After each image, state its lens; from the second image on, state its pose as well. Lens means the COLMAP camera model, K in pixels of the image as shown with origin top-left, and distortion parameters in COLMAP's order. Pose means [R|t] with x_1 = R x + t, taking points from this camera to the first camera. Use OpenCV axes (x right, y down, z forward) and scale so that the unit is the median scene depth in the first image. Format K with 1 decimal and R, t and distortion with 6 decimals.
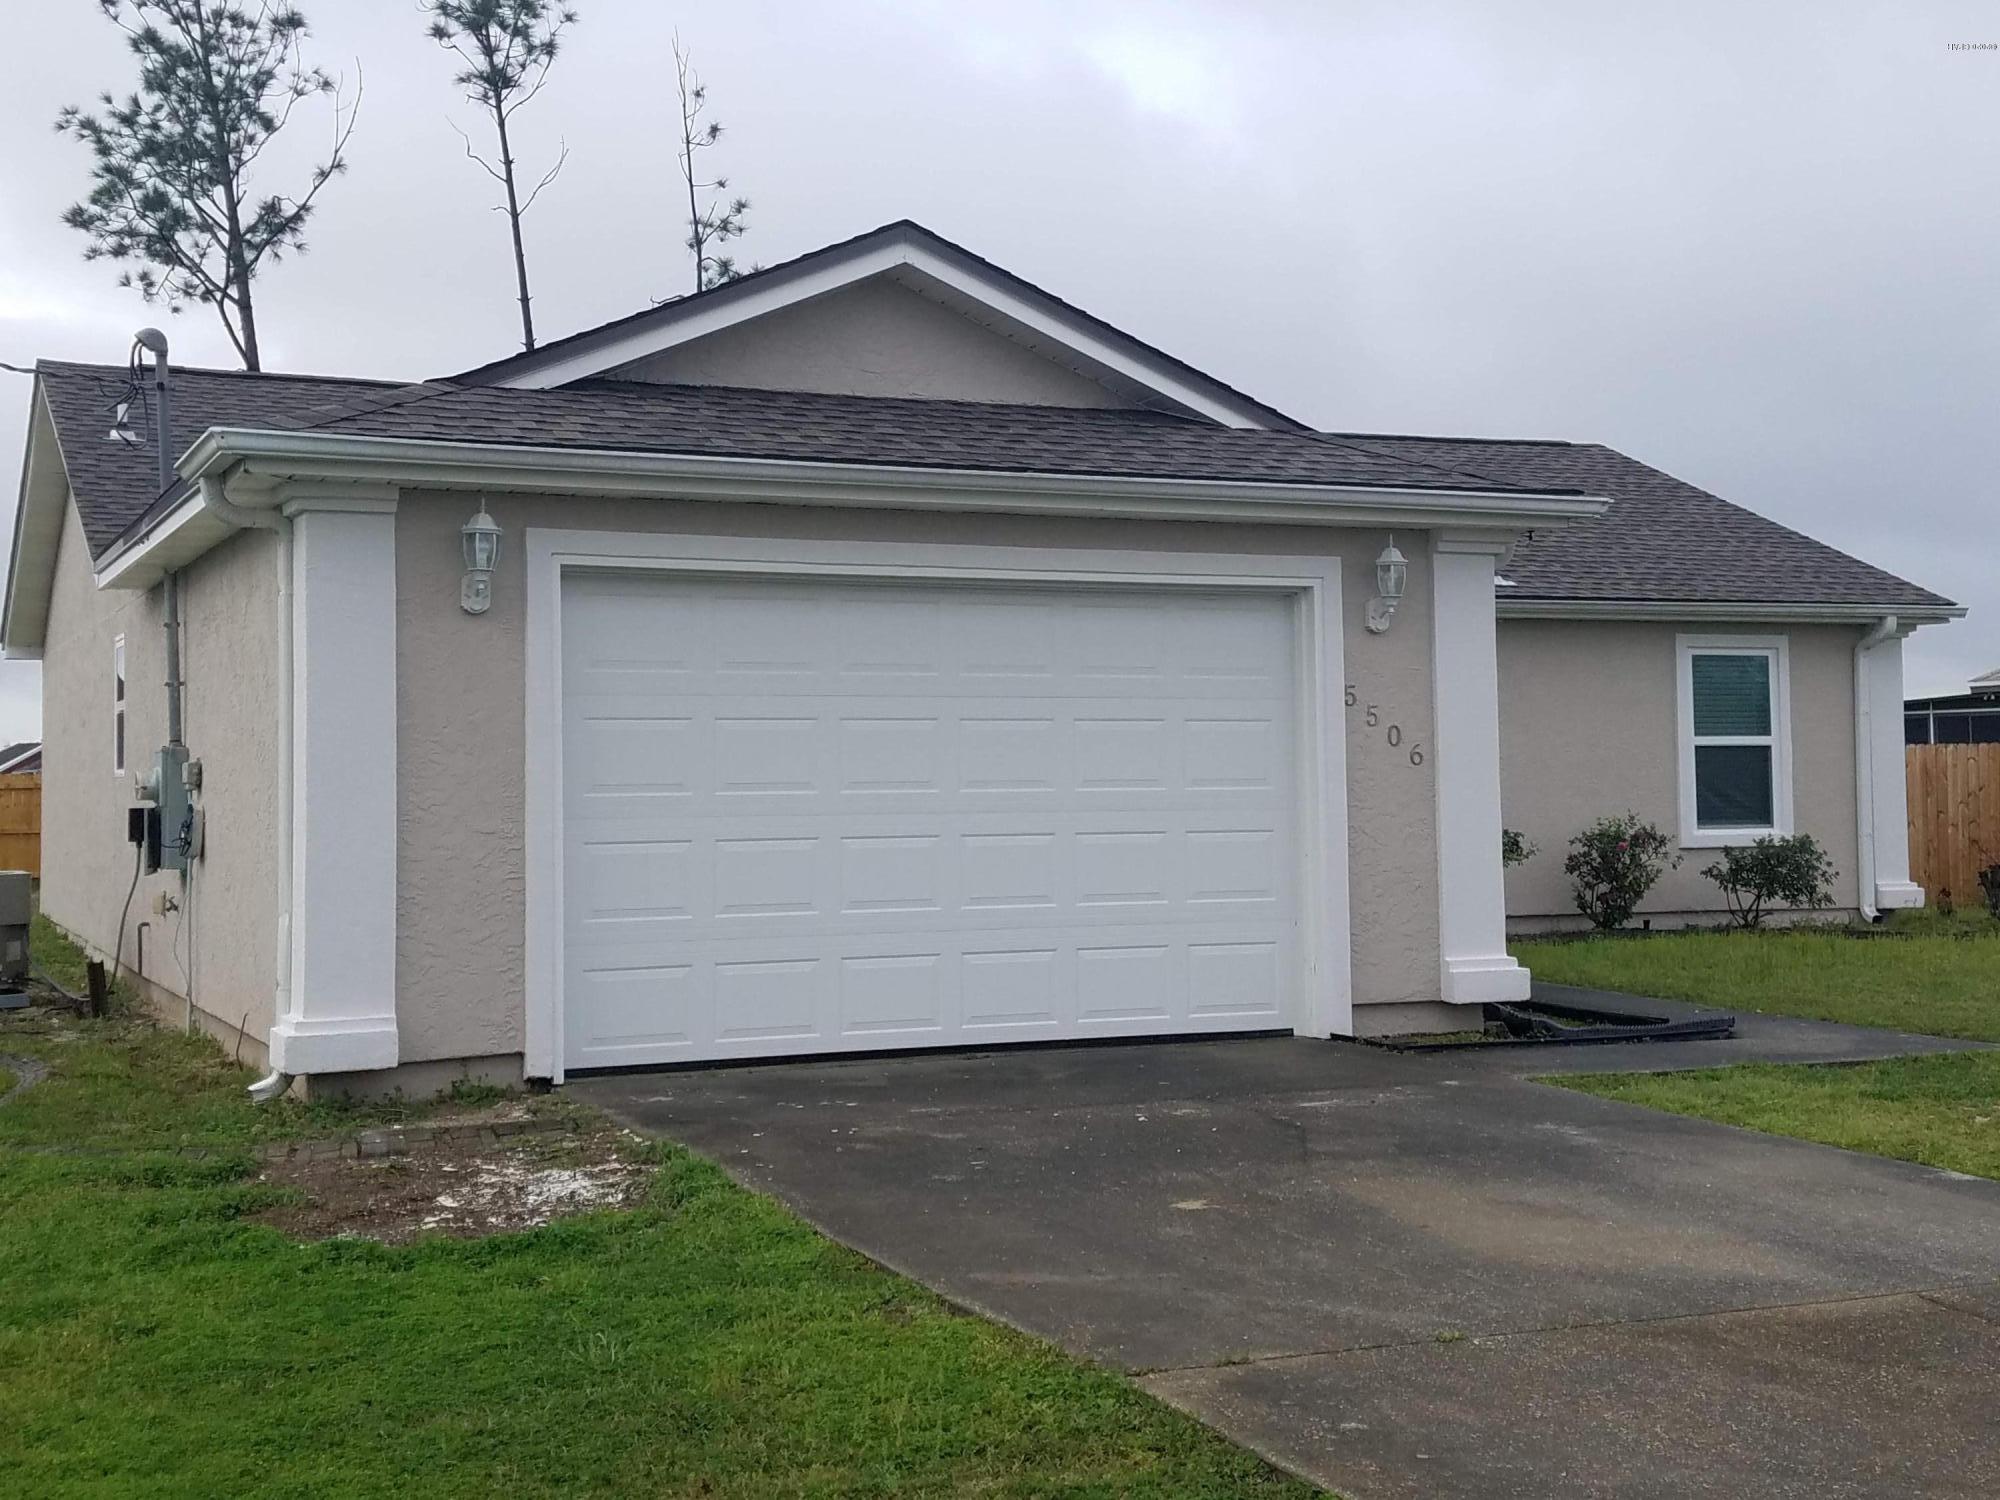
lens RADIAL K [[2570.1, 0, 999.9], [0, 2570.1, 647.7], [0, 0, 1]] dist [0.293973, -0.017069]
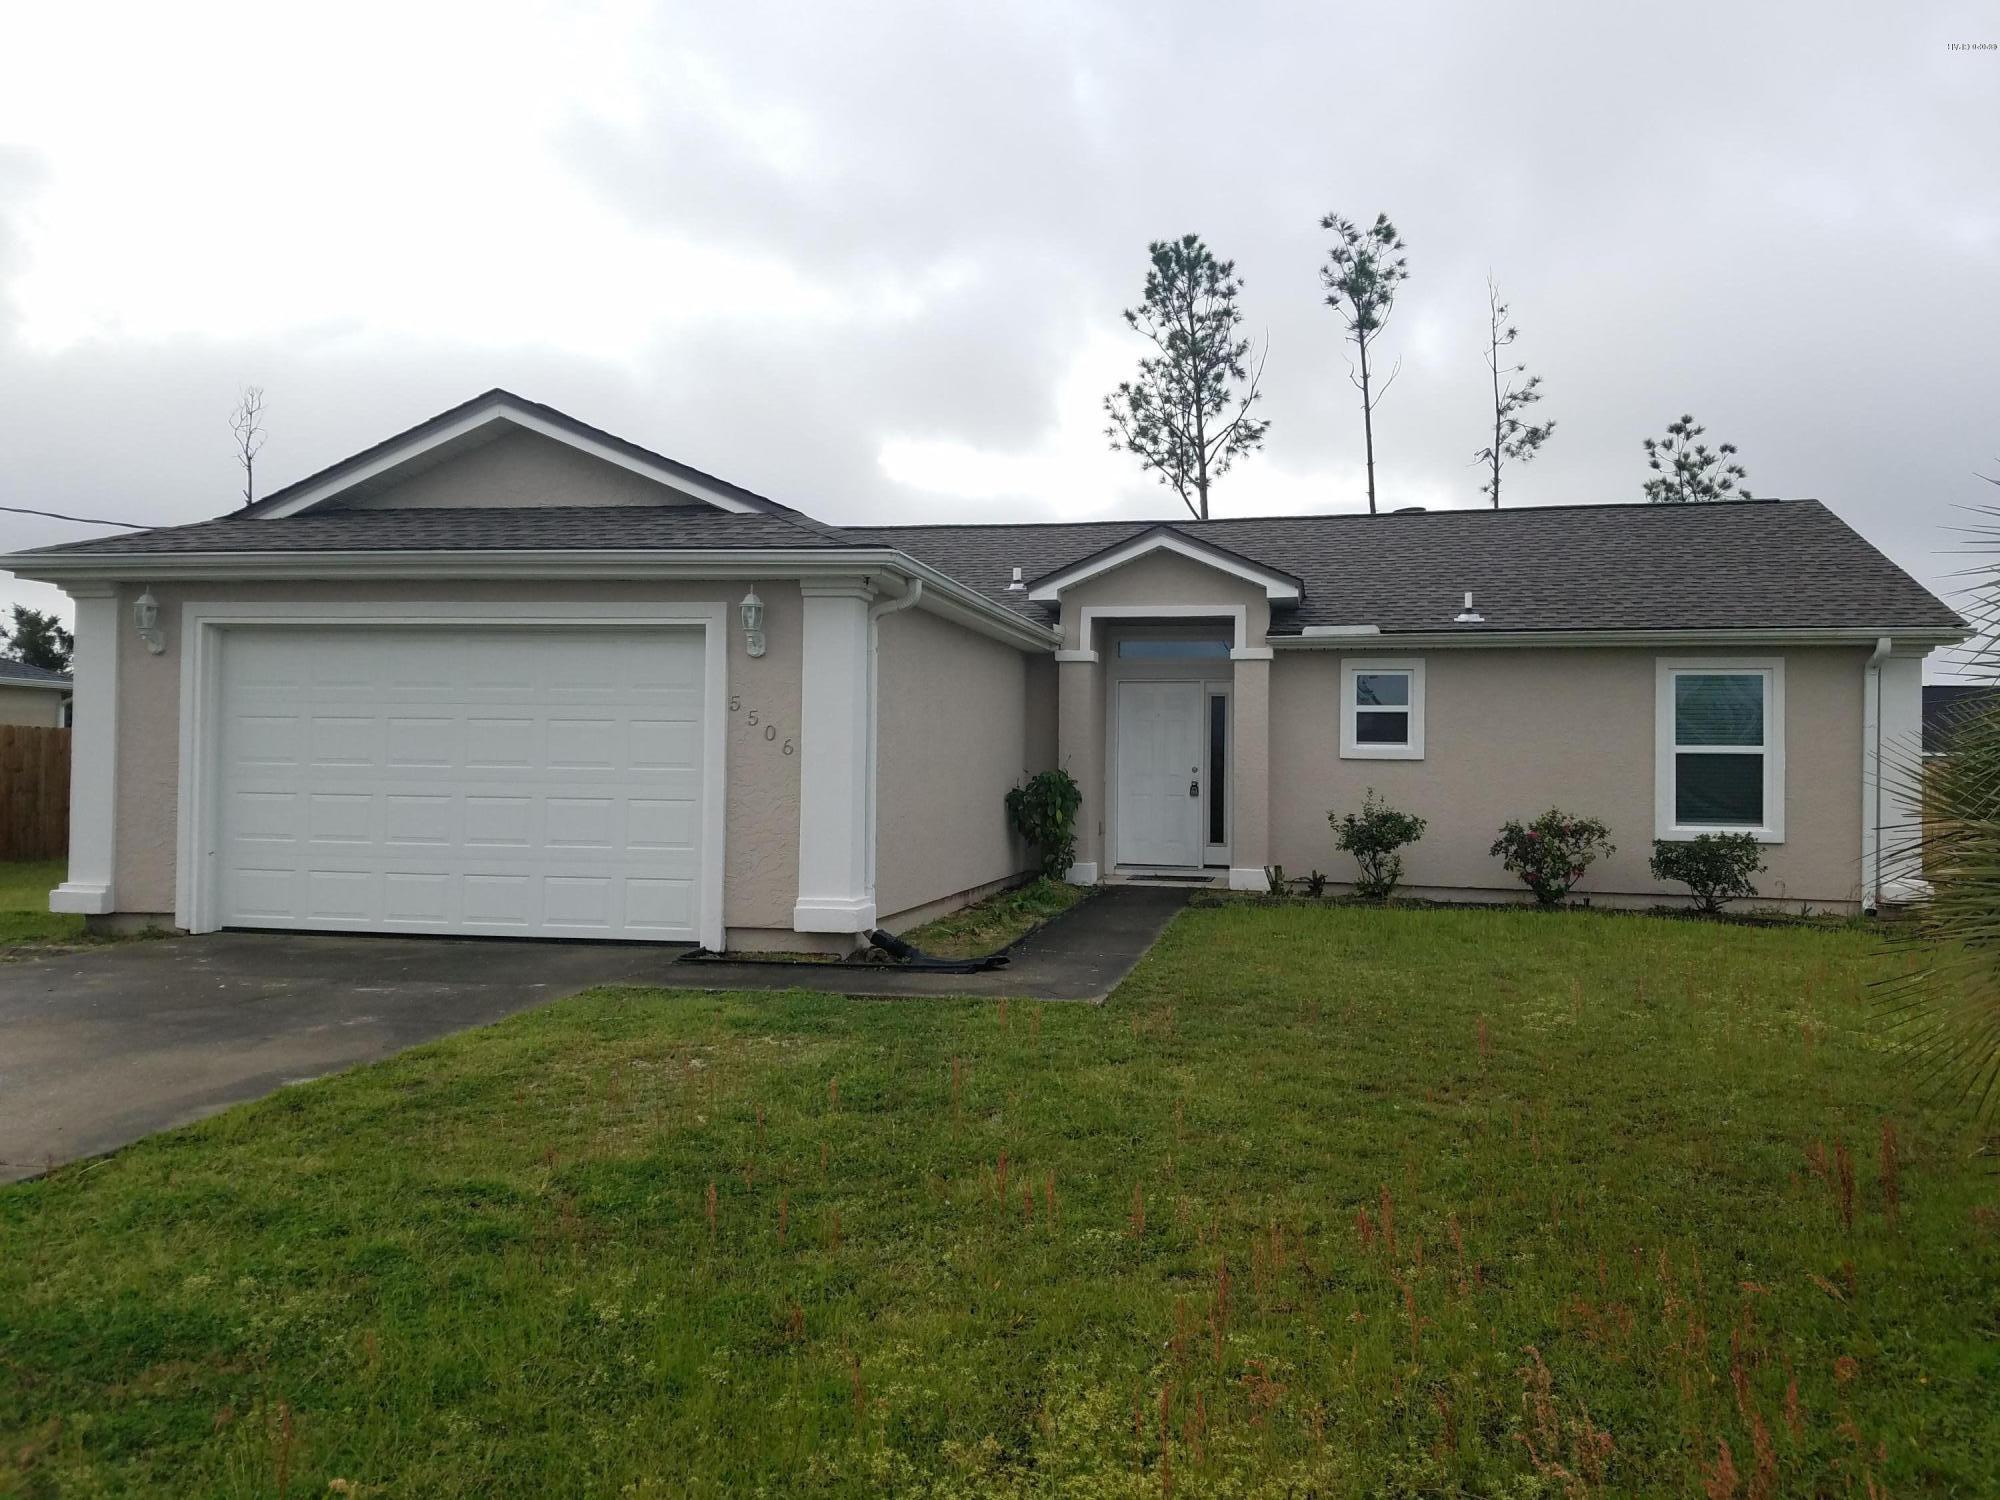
lens RADIAL K [[1549.8, 0, 999.0], [0, 1549.8, 733.7], [0, 0, 1]] dist [0.192459, -0.261738]
pose [[0.803635, 0.007366, -0.595077, 0.685649], [0.007642, 0.999713, 0.022695, 0.015673], [0.595073, -0.022786, 0.803349, 0.389401]]
